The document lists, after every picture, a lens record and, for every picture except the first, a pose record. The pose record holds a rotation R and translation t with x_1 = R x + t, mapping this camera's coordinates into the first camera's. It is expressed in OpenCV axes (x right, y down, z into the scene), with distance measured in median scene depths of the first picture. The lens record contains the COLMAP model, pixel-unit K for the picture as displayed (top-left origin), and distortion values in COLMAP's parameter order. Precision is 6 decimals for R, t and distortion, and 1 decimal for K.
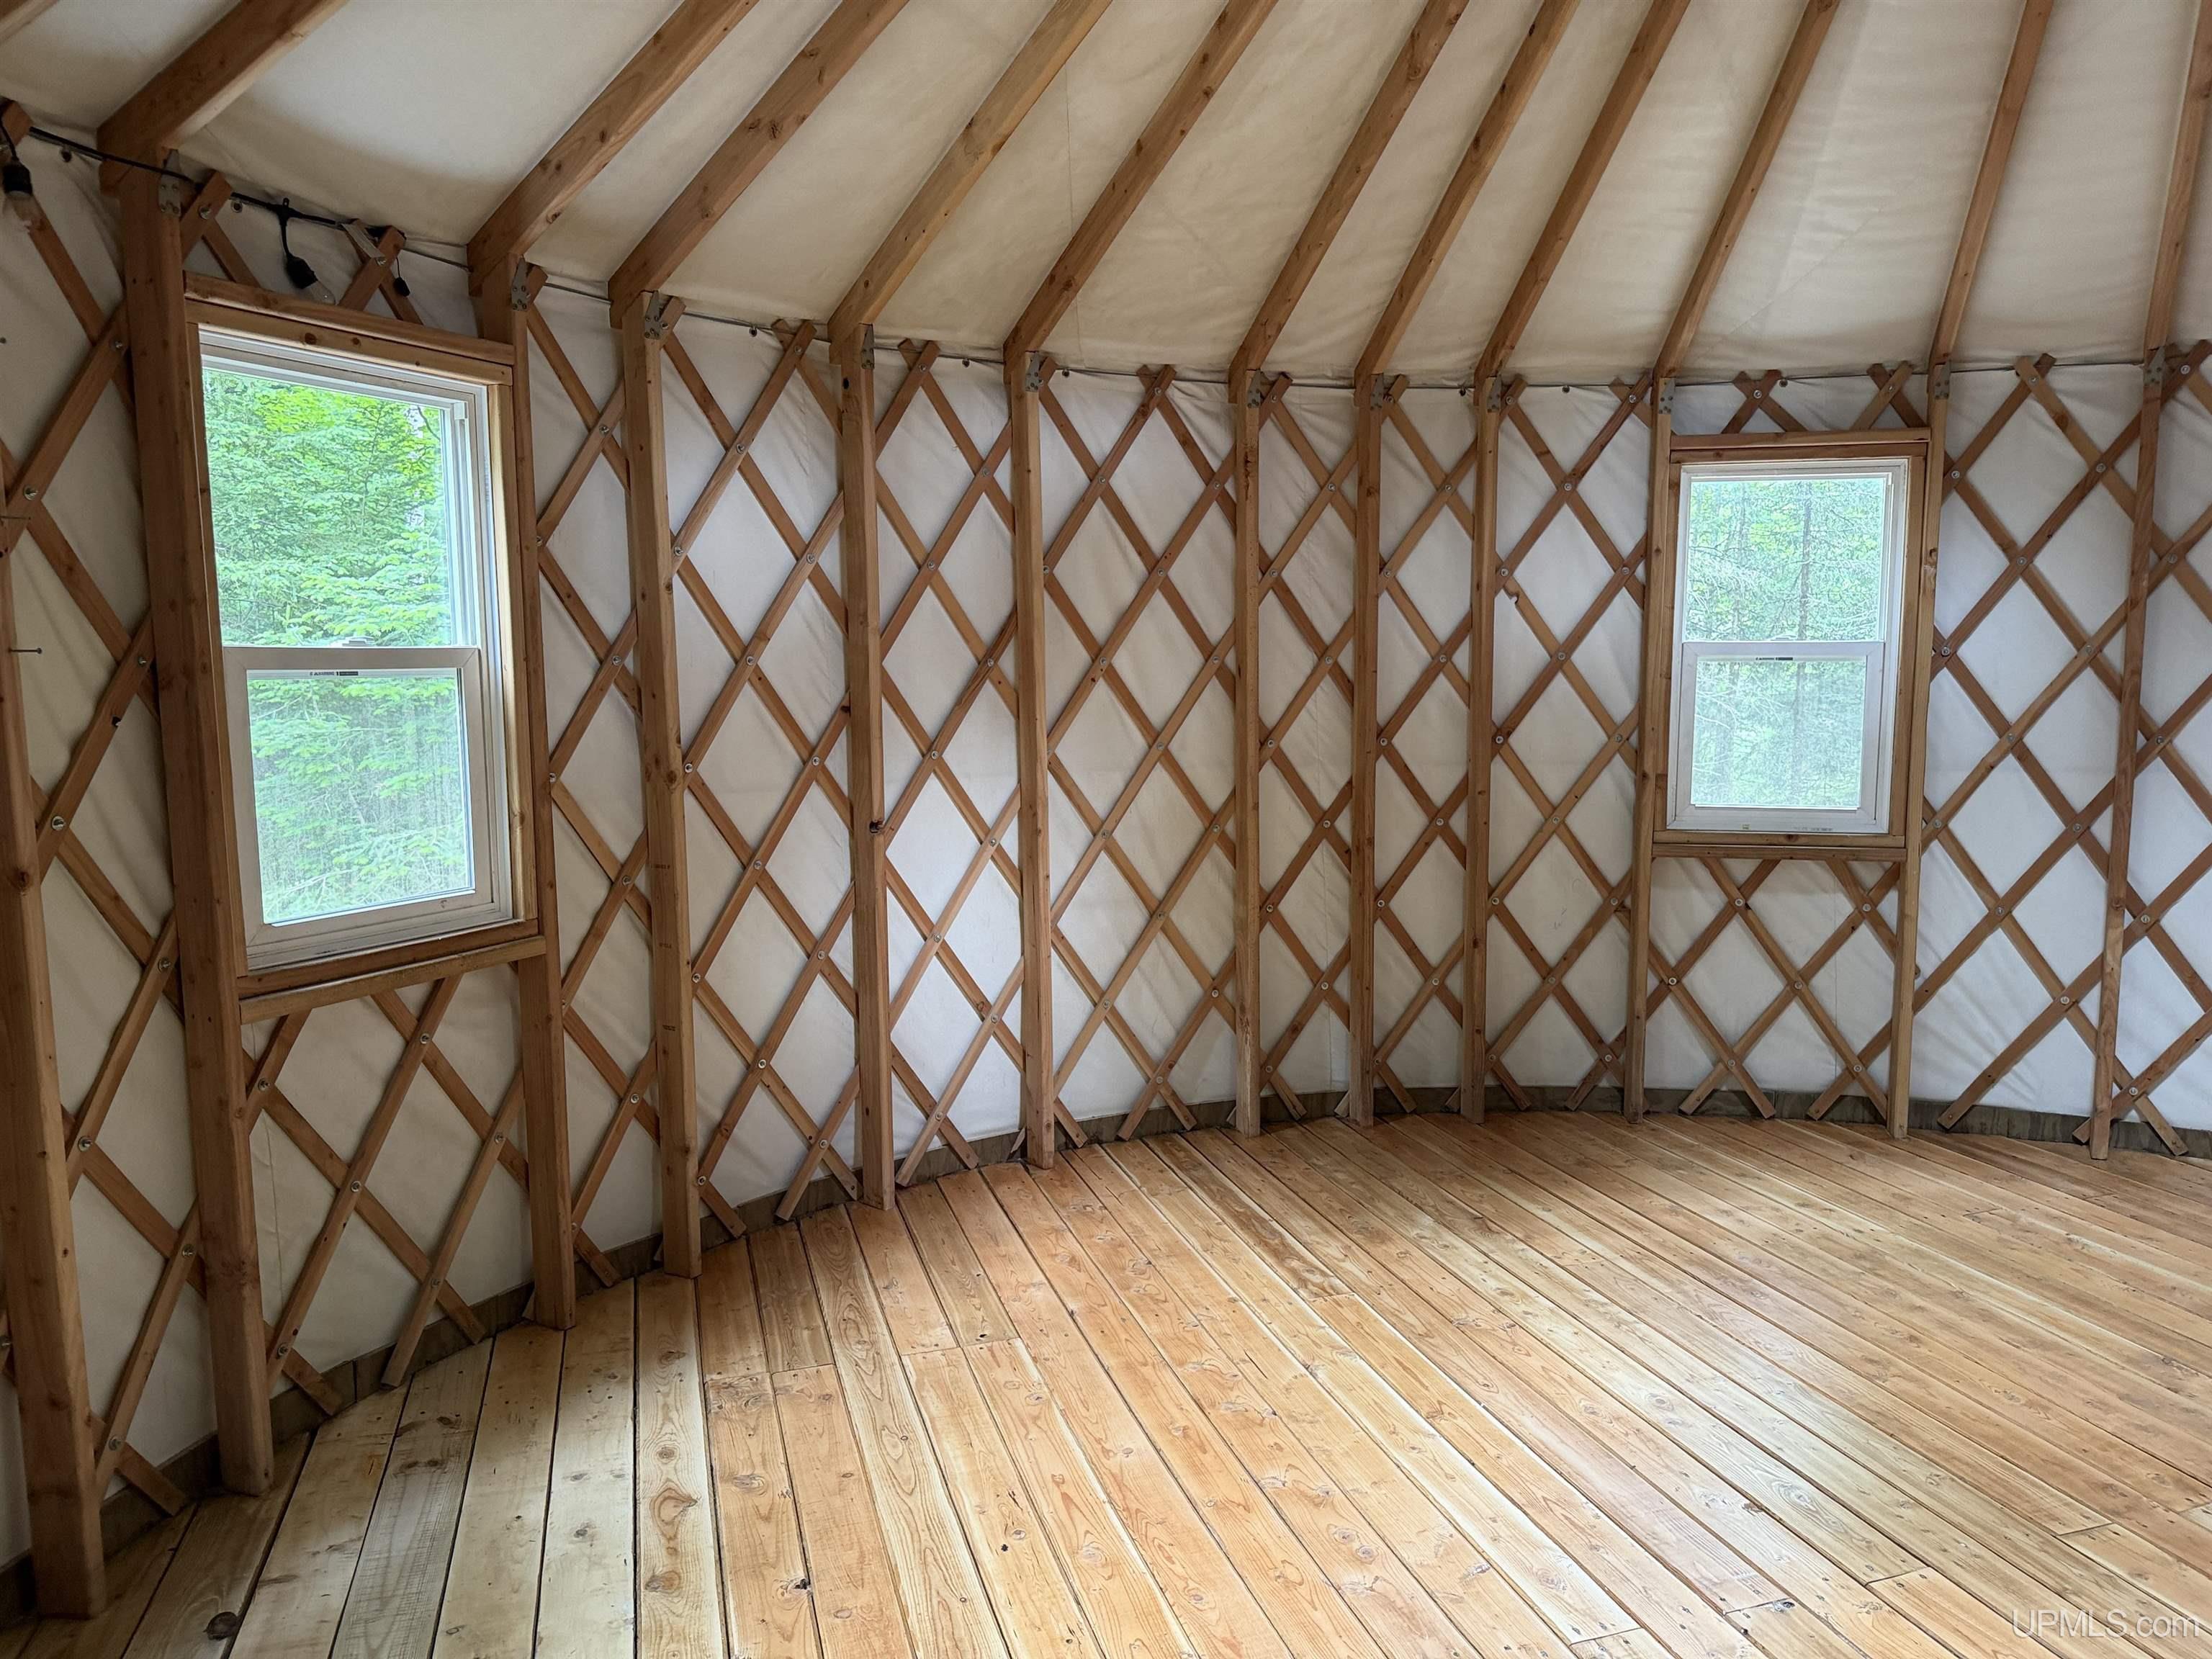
lens RADIAL K [[1551.2, 0, 1100.2], [0, 1551.2, 837.9], [0, 0, 1]] dist [0.011266, -0.021070]
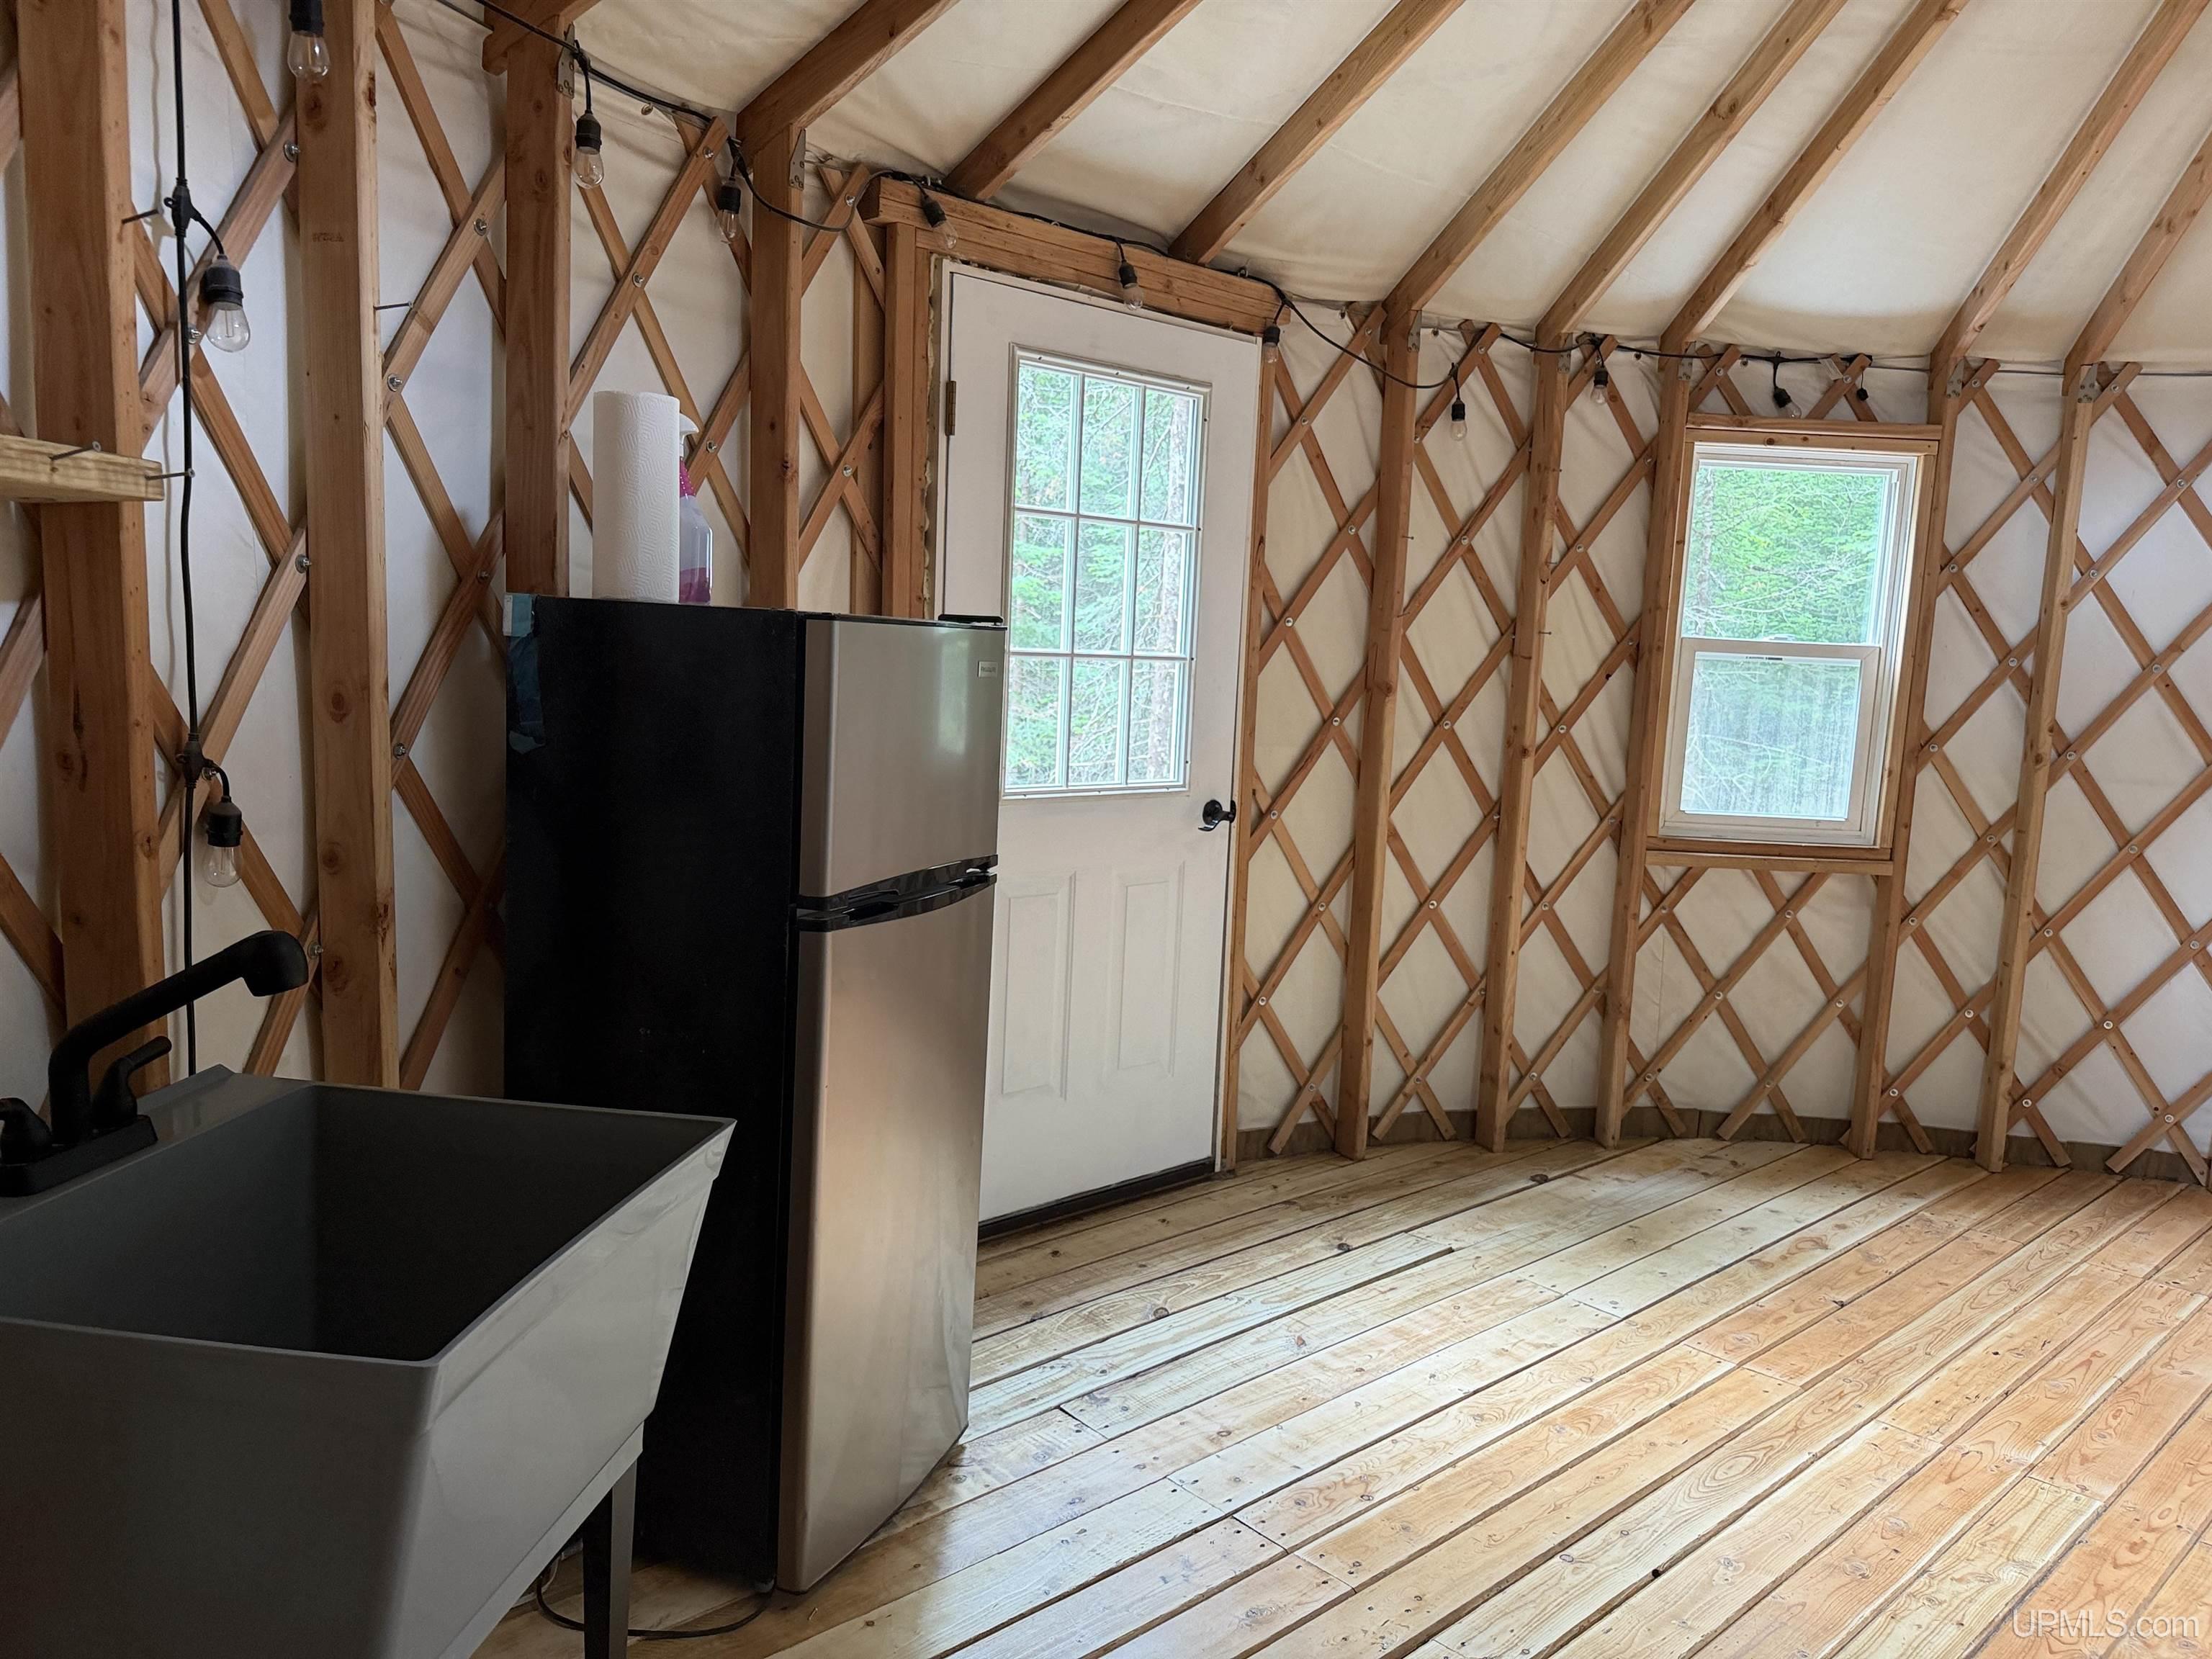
lens RADIAL K [[1545.0, 0, 1106.0], [0, 1545.0, 829.5], [0, 0, 1]] dist [0.094574, -0.161327]
pose [[0.431973, 0.137425, -0.891355, 0.579181], [-0.154792, 0.984954, 0.076840, 0.038487], [0.888503, 0.104782, 0.446746, -0.221888]]
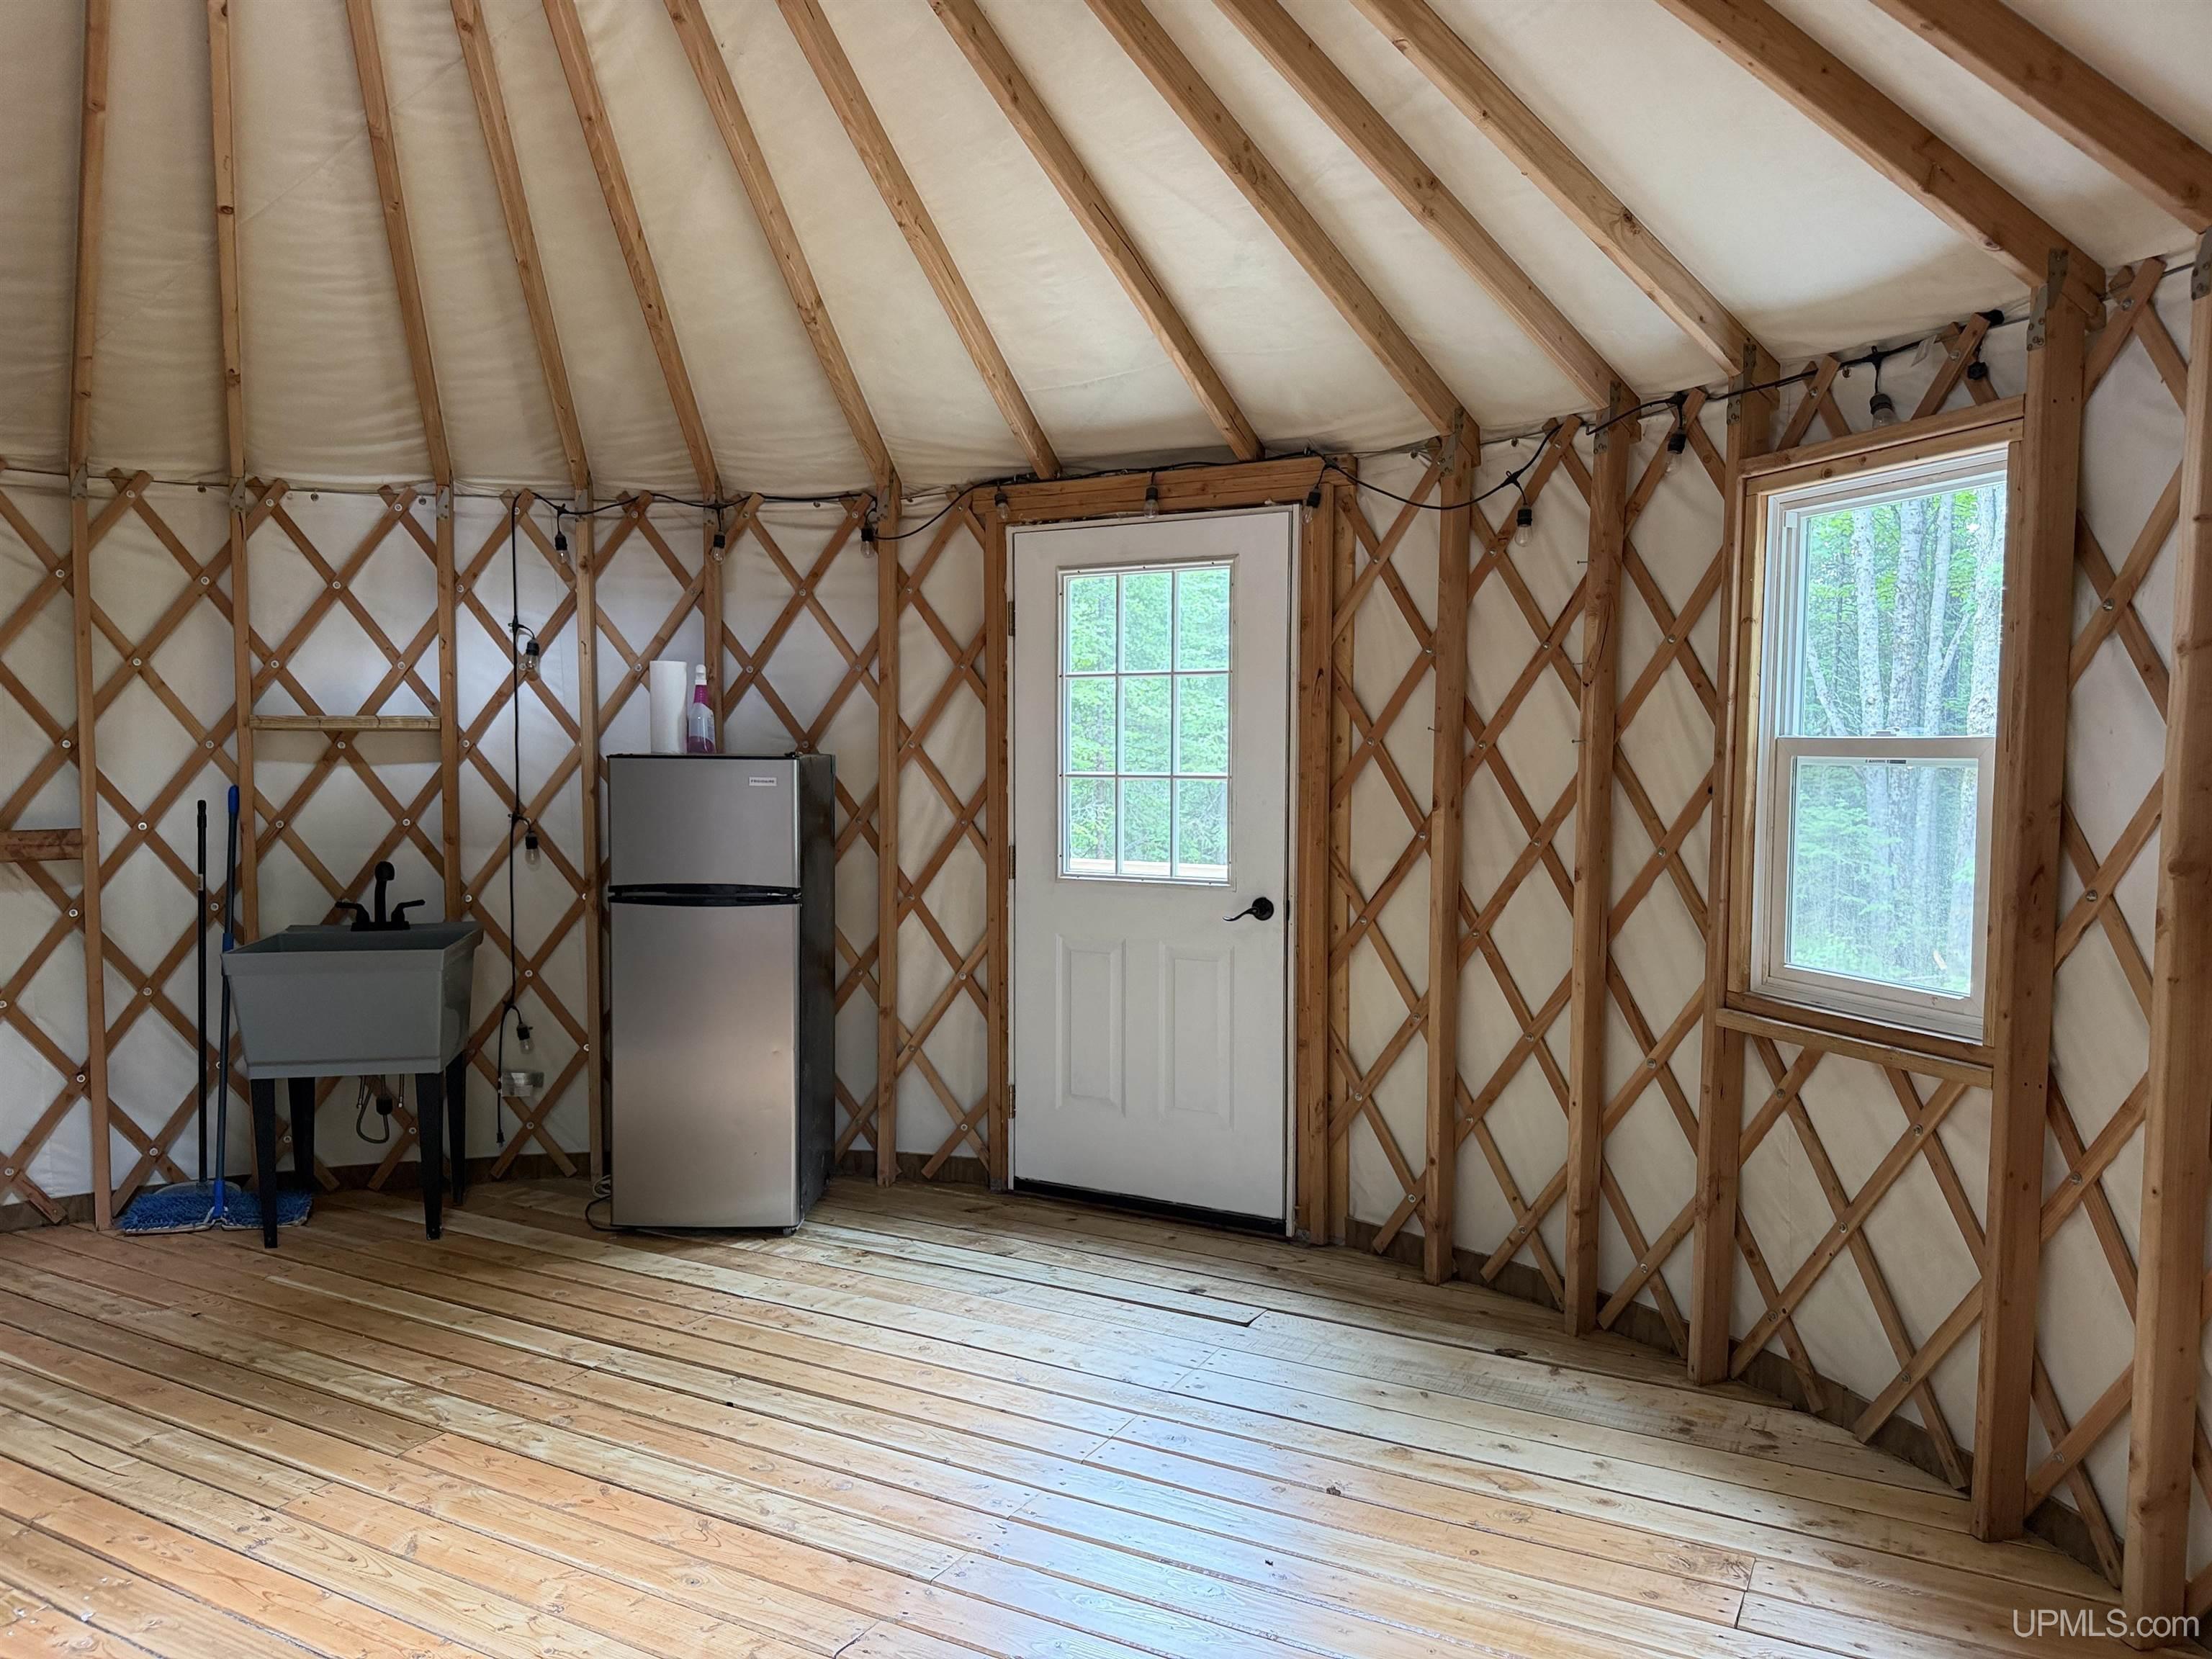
lens RADIAL K [[1545.0, 0, 1106.0], [0, 1545.0, 829.5], [0, 0, 1]] dist [0.094574, -0.161327]
pose [[-0.706691, 0.038619, -0.706467, 0.629436], [-0.084893, 0.986667, 0.138855, -0.154909], [0.702410, 0.158102, -0.693991, 1.305330]]
